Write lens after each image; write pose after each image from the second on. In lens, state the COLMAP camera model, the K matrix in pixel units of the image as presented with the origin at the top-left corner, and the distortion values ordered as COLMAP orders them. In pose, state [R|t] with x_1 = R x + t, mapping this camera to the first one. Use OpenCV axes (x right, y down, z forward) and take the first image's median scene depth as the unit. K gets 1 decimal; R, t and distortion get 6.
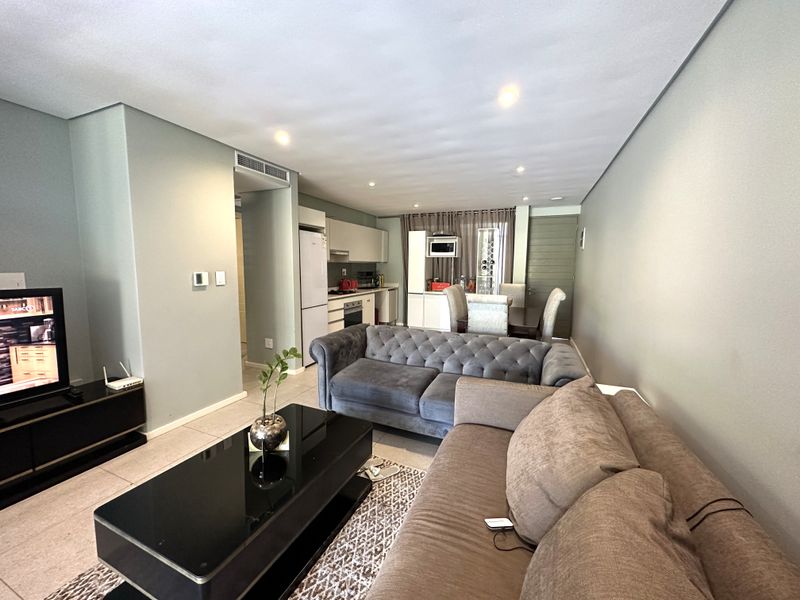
lens RADIAL K [[320.2, 0, 400.0], [0, 320.2, 300.0], [0, 0, 1]] dist [0.000383, 0.000187]
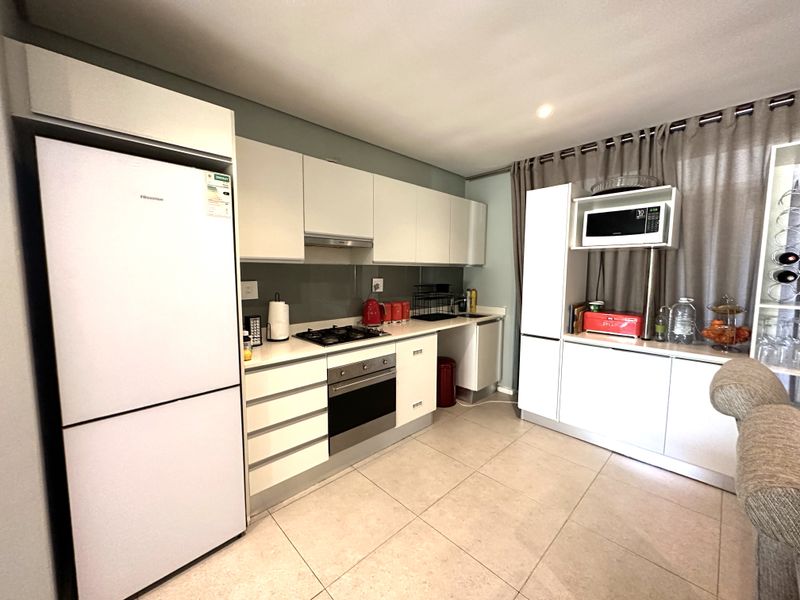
lens RADIAL K [[320.2, 0, 400.0], [0, 320.2, 300.0], [0, 0, 1]] dist [0.000383, 0.000187]
pose [[0.920137, 0.029771, -0.390463, 0.043982], [-0.038476, 0.999154, -0.014490, -0.058162], [0.389701, 0.028356, 0.920505, 0.559511]]
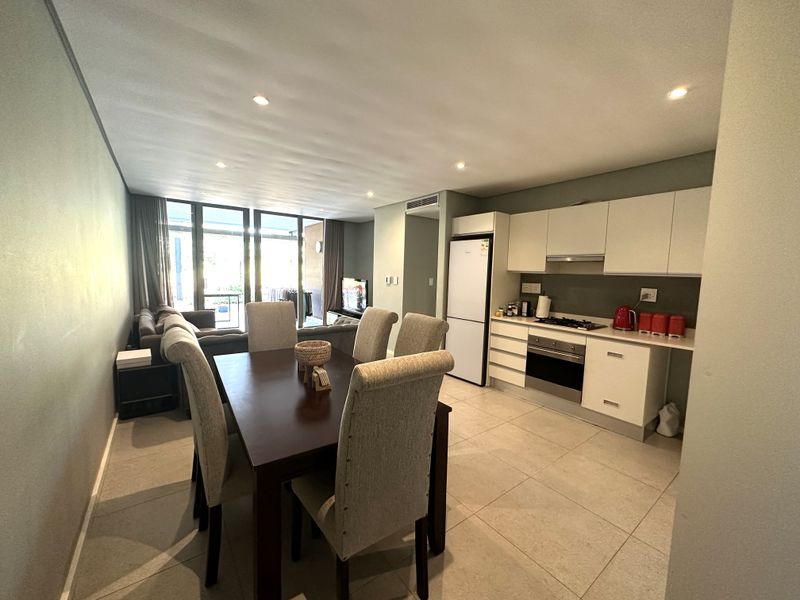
lens RADIAL K [[320.2, 0, 400.0], [0, 320.2, 300.0], [0, 0, 1]] dist [0.000383, 0.000187]
pose [[-0.502092, 0.046223, -0.863578, 0.440038], [-0.132546, 0.982659, 0.129661, -0.091501], [0.854597, 0.179566, -0.487258, 0.896383]]
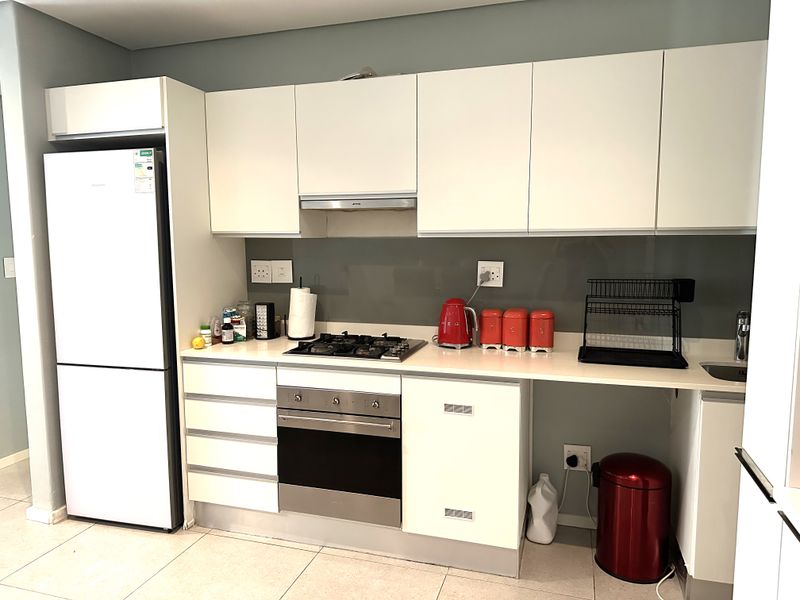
lens RADIAL K [[546.5, 0, 400.0], [0, 546.5, 300.0], [0, 0, 1]] dist [0.052110, -0.003453]
pose [[0.102863, 0.090934, -0.990530, 0.248132], [-0.106700, 0.991075, 0.079904, -0.092456], [0.988956, 0.097470, 0.111648, 0.864853]]
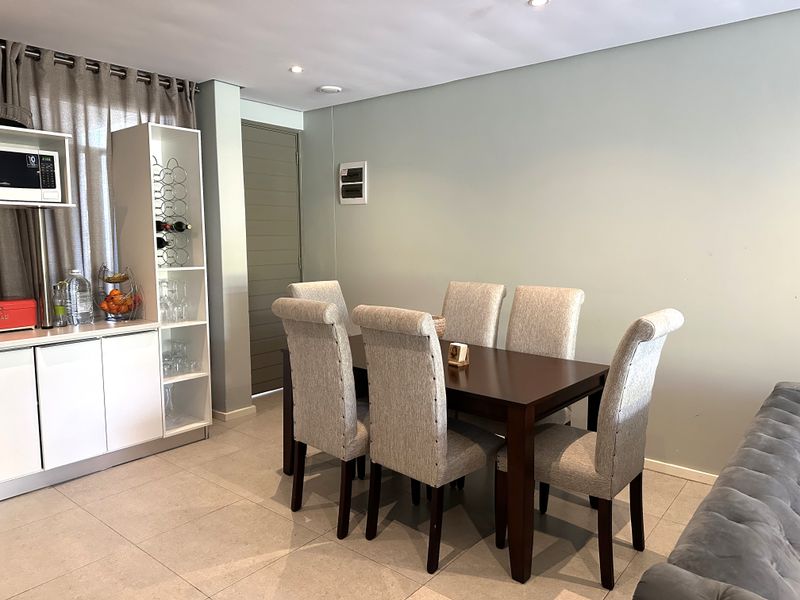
lens RADIAL K [[561.8, 0, 400.0], [0, 561.8, 300.0], [0, 0, 1]] dist [0.054069, -0.000983]
pose [[0.275288, -0.119528, 0.953902, -0.243590], [0.109768, 0.989660, 0.092331, -0.066285], [-0.955074, 0.079291, 0.285562, 0.569721]]
